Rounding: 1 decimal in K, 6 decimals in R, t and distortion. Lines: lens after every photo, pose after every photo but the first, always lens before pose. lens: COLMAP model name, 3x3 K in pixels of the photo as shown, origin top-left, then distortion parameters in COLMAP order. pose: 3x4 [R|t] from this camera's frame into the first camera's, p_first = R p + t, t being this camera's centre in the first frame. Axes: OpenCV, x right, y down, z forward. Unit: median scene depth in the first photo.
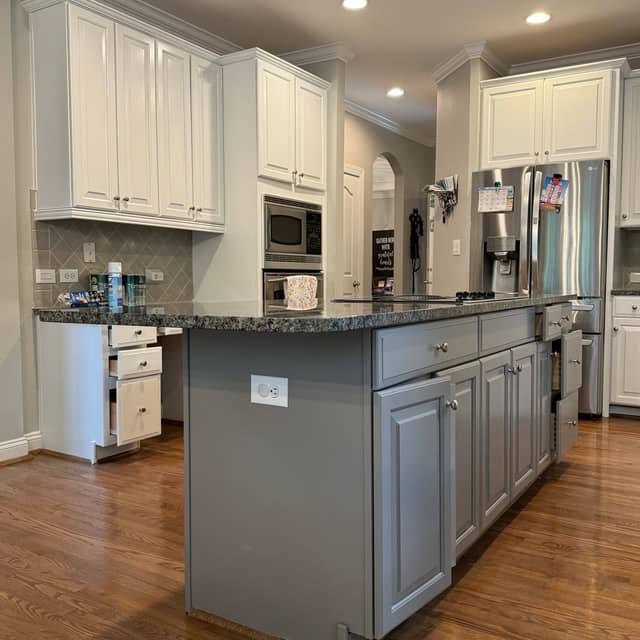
lens RADIAL K [[659.8, 0, 320.0], [0, 659.8, 319.3], [0, 0, 1]] dist [-0.017726, 0.000000]
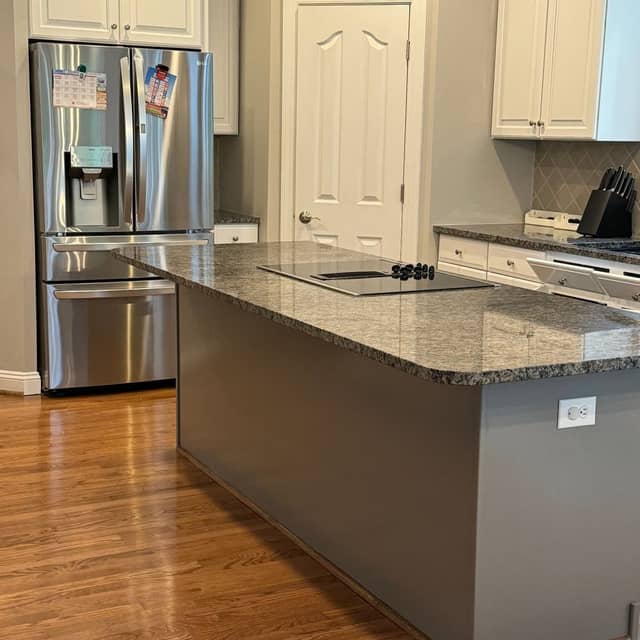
lens RADIAL K [[1054.3, 0, 319.8], [0, 1054.3, 320.8], [0, 0, 1]] dist [0.161583, 0.000000]
pose [[0.512914, -0.138567, 0.847183, -0.621654], [0.028530, 0.989093, 0.144505, -0.103287], [-0.857966, -0.049948, 0.511273, 0.207361]]
